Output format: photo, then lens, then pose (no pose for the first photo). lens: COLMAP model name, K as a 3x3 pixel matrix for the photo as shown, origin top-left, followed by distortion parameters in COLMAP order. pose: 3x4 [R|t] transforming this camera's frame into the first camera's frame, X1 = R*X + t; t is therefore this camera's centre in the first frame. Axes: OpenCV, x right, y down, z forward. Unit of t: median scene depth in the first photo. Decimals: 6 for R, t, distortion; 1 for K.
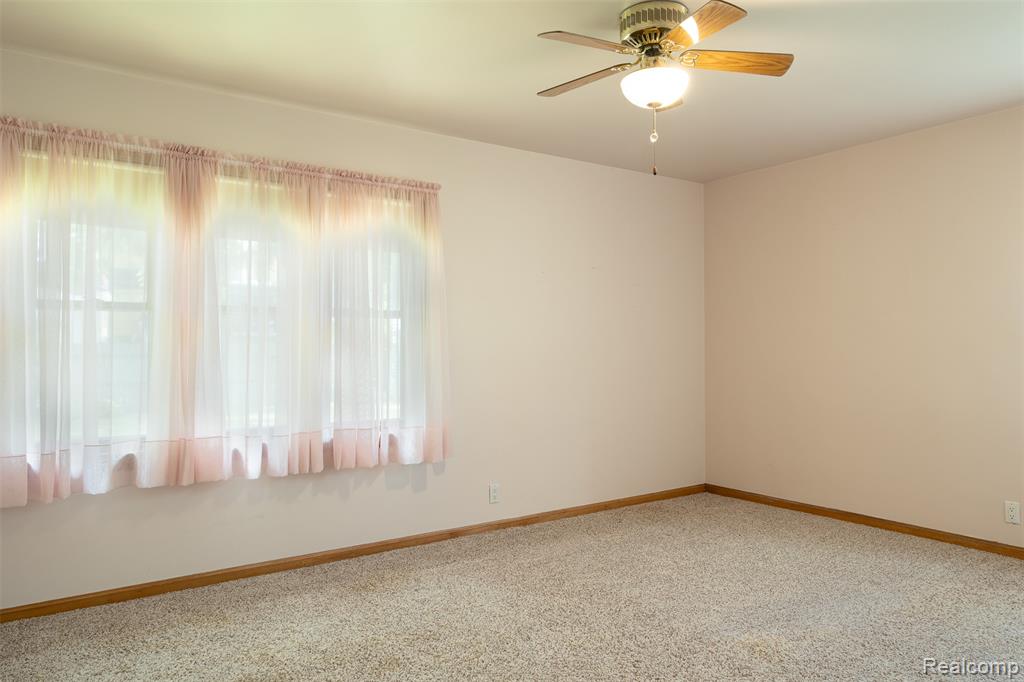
lens RADIAL K [[707.5, 0, 505.1], [0, 707.5, 342.9], [0, 0, 1]] dist [-0.003857, -0.003532]
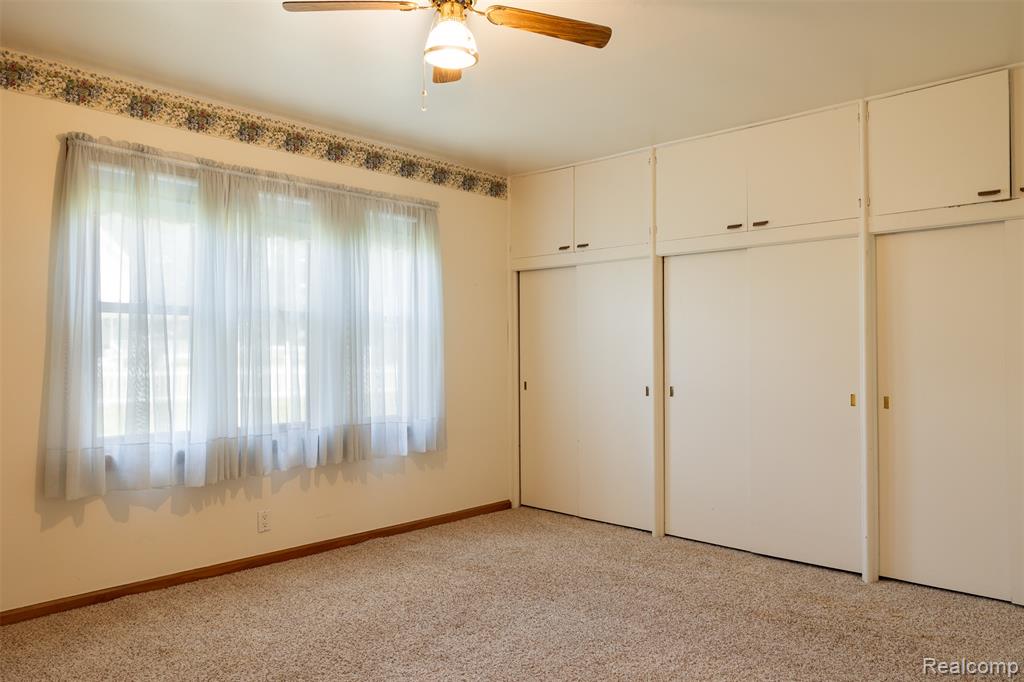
lens RADIAL K [[716.4, 0, 511.0], [0, 716.4, 317.1], [0, 0, 1]] dist [-0.000662, 0.003008]
pose [[0.984520, 0.010852, 0.174938, -0.200409], [-0.004096, 0.999233, -0.038931, -0.000111], [-0.175226, 0.037612, 0.983809, -0.141092]]
